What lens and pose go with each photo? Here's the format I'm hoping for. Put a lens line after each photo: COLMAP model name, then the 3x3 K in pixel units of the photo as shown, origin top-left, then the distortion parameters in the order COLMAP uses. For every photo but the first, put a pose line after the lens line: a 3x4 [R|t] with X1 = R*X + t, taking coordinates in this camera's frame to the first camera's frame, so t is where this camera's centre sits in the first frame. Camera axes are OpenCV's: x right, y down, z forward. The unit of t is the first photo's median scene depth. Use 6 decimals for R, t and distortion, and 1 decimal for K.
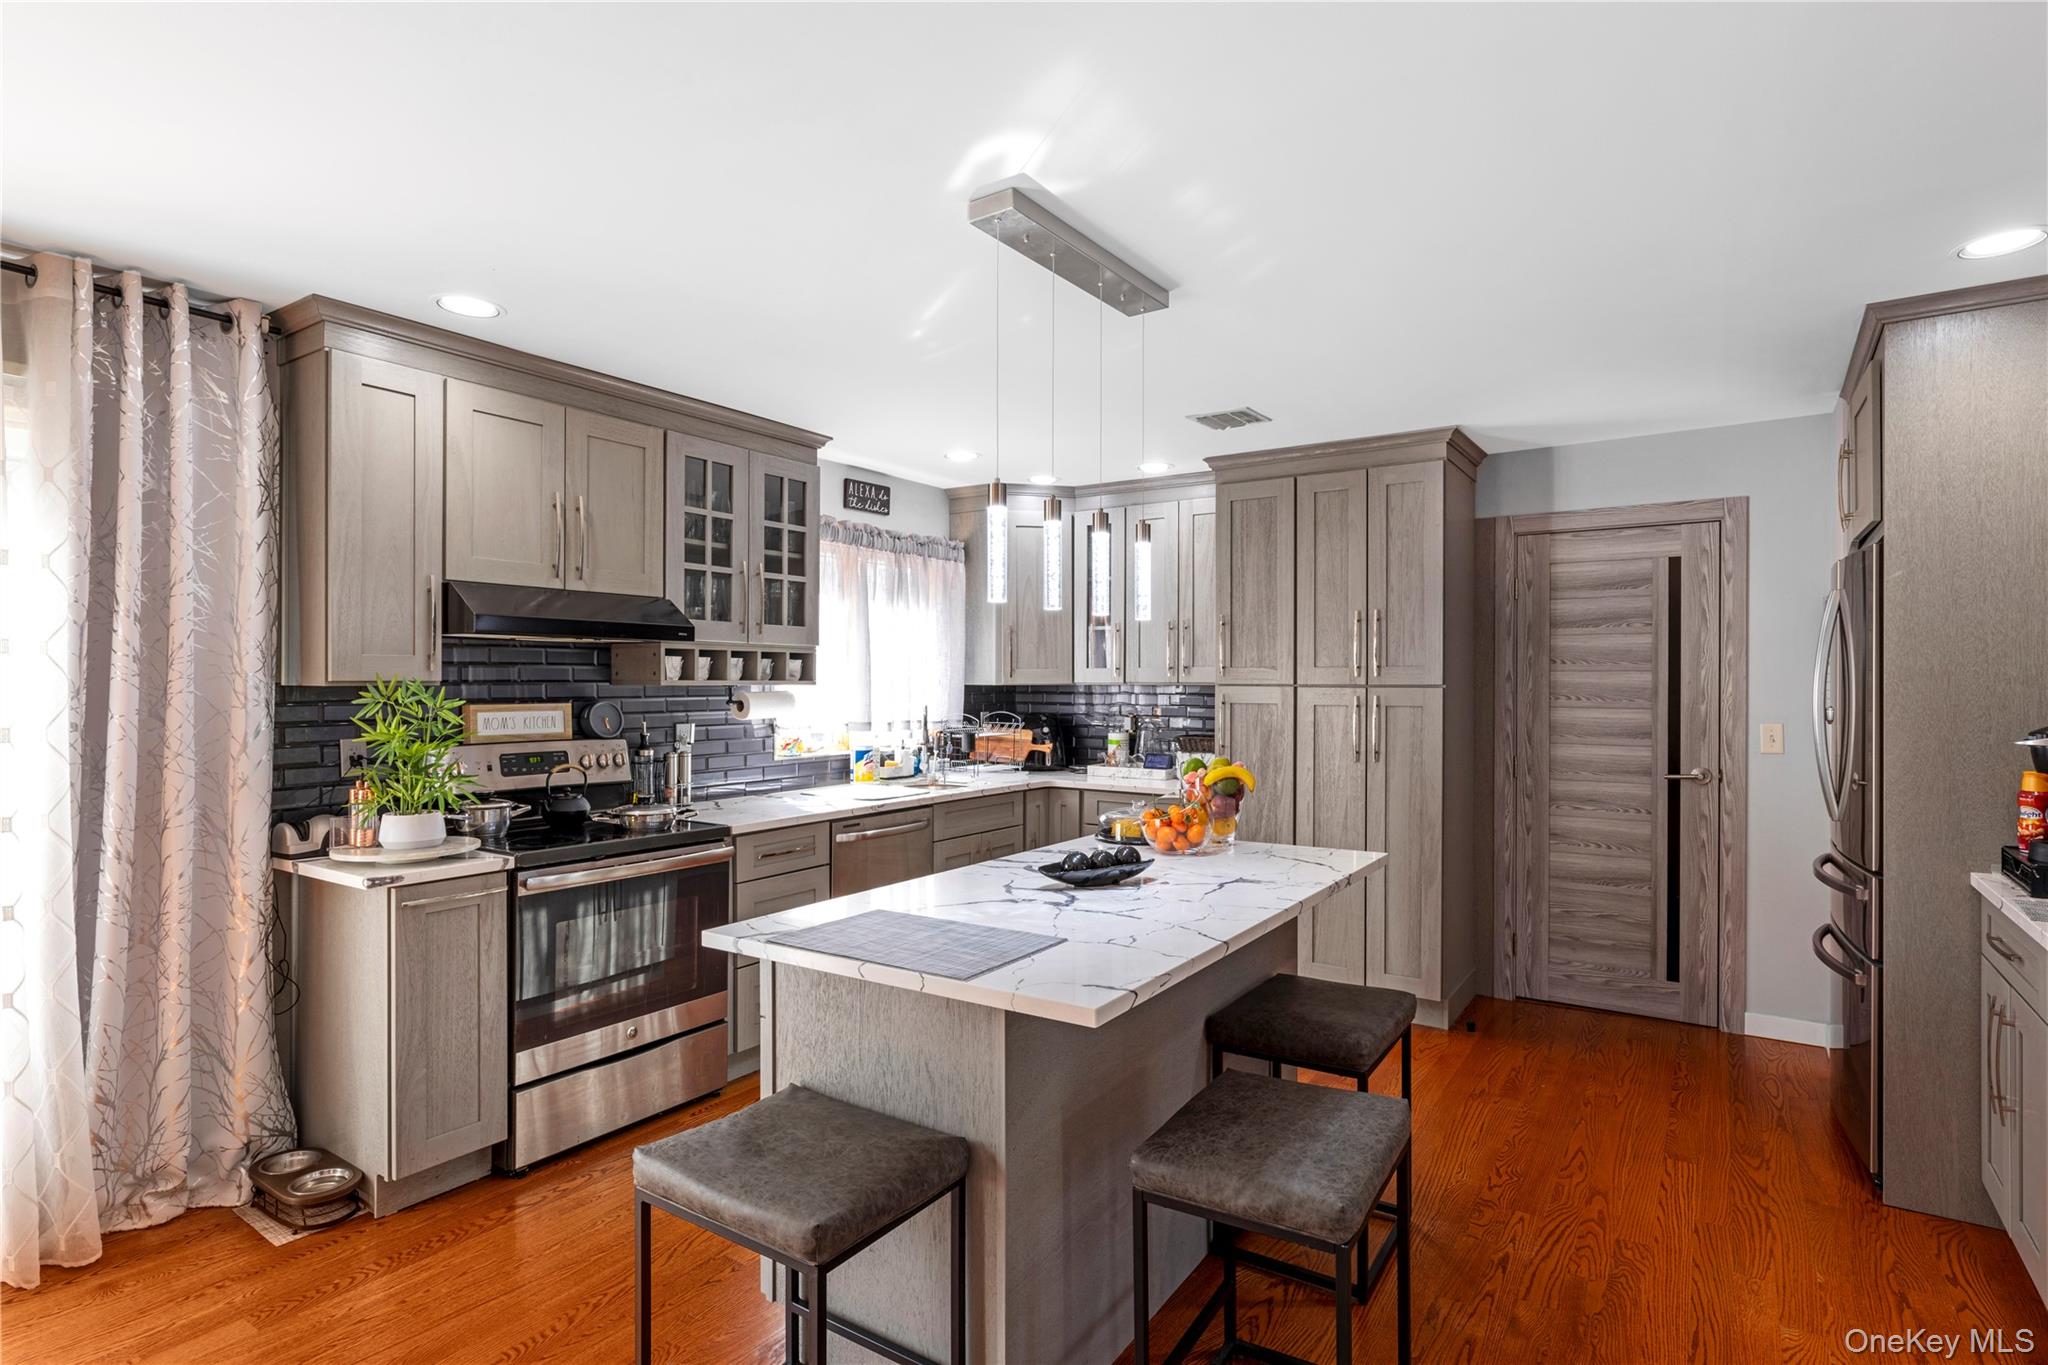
lens RADIAL K [[1044.2, 0, 1024.0], [0, 1044.2, 682.5], [0, 0, 1]] dist [-0.001394, -0.000449]
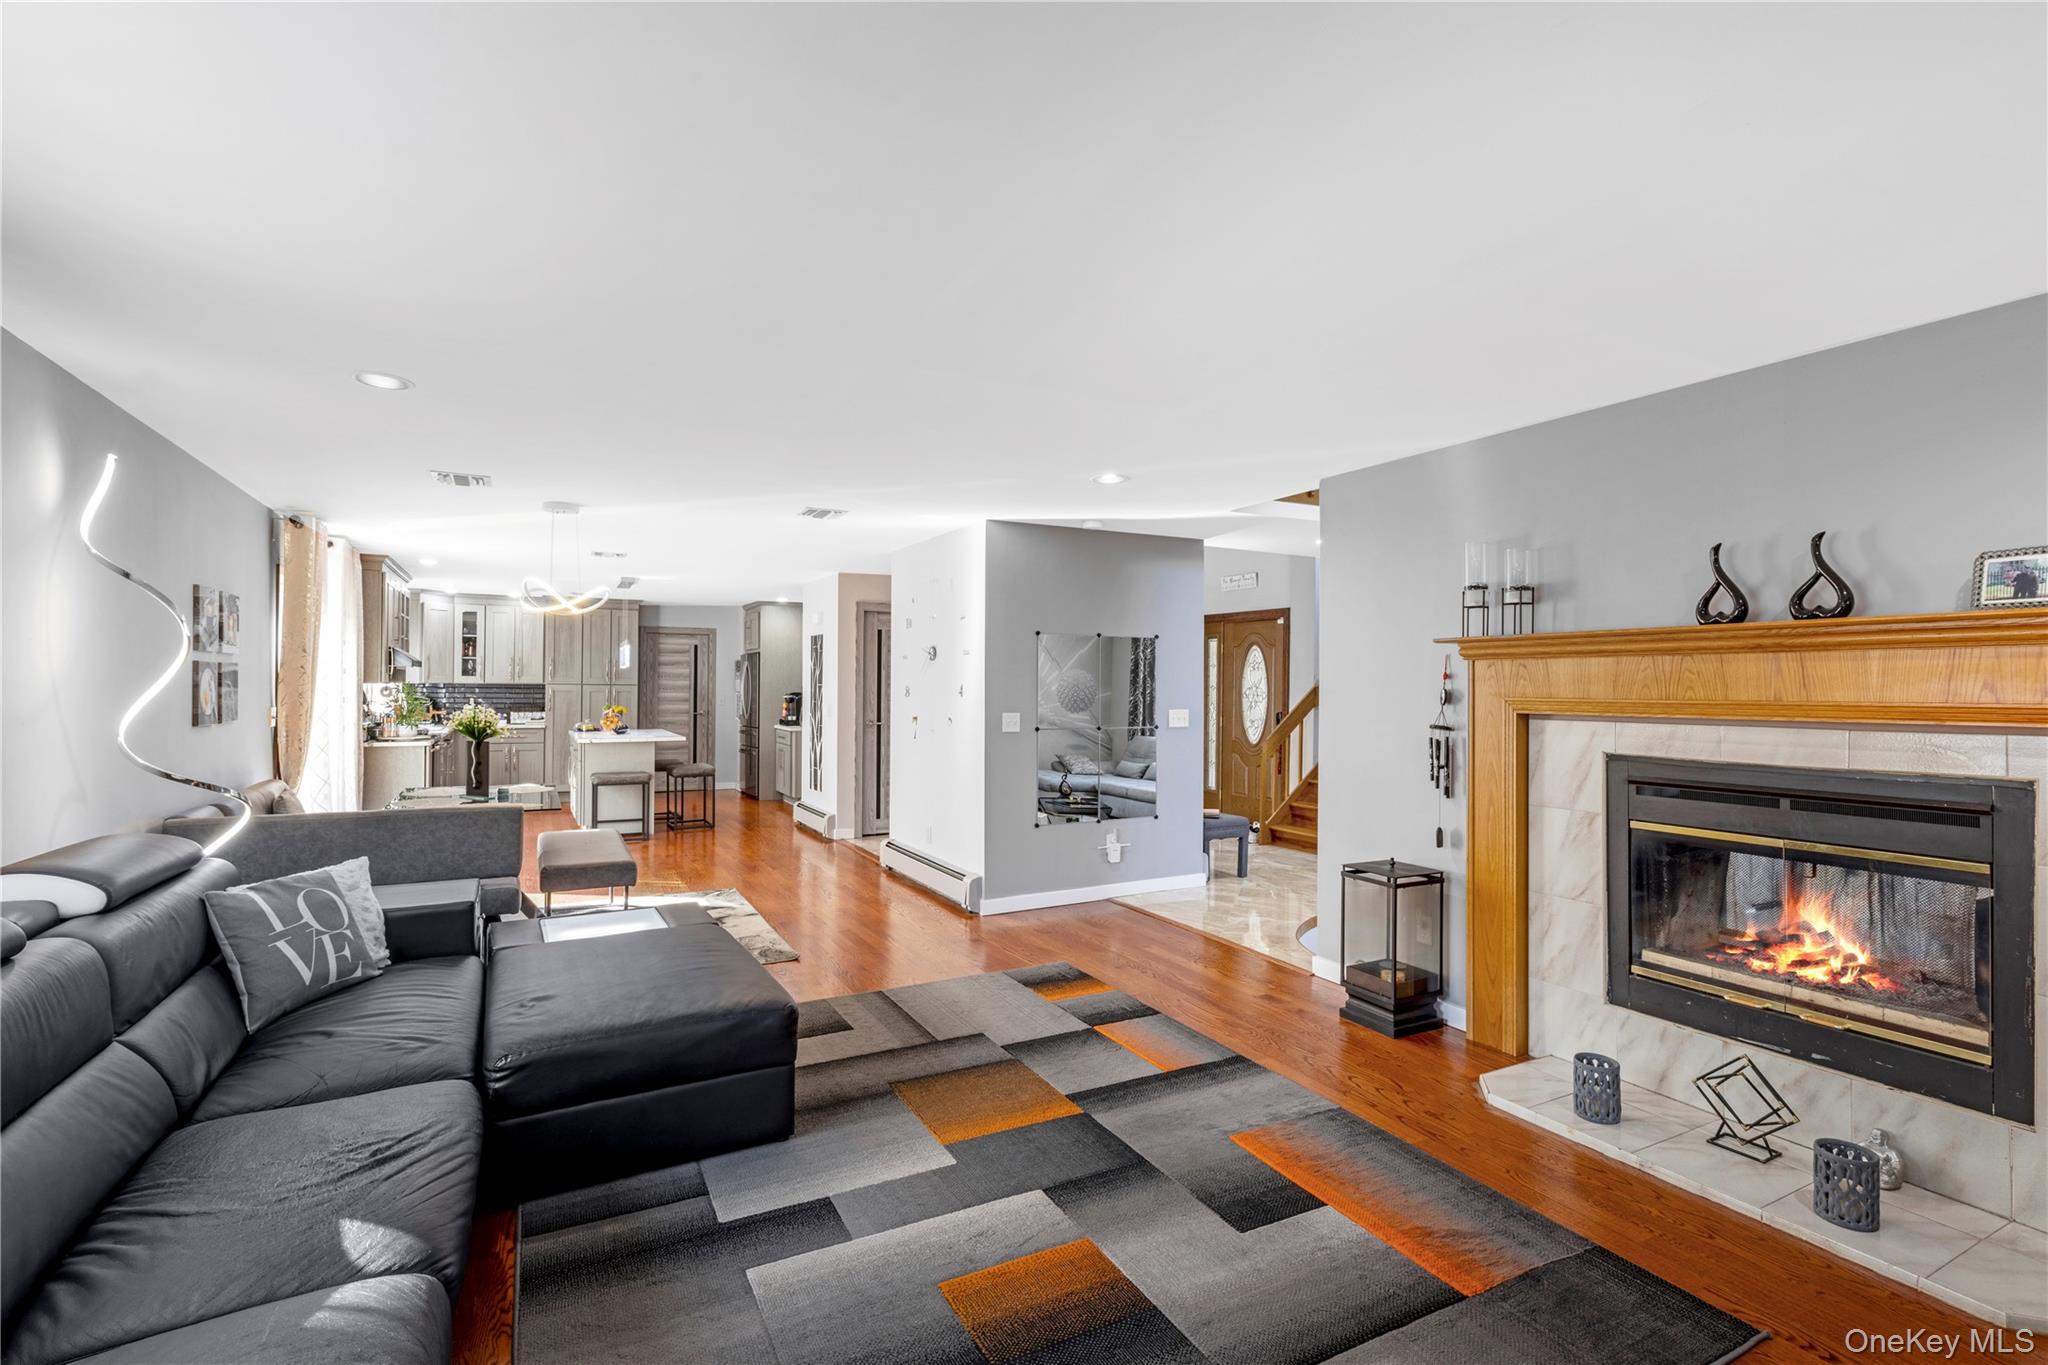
lens RADIAL K [[938.8, 0, 1024.0], [0, 938.8, 682.5], [0, 0, 1]] dist [0.000037, -0.000030]
pose [[0.474410, 0.005963, 0.880284, -1.417362], [-0.002981, 0.999982, -0.005168, 0.007358], [-0.880299, -0.000172, 0.474419, -1.239180]]
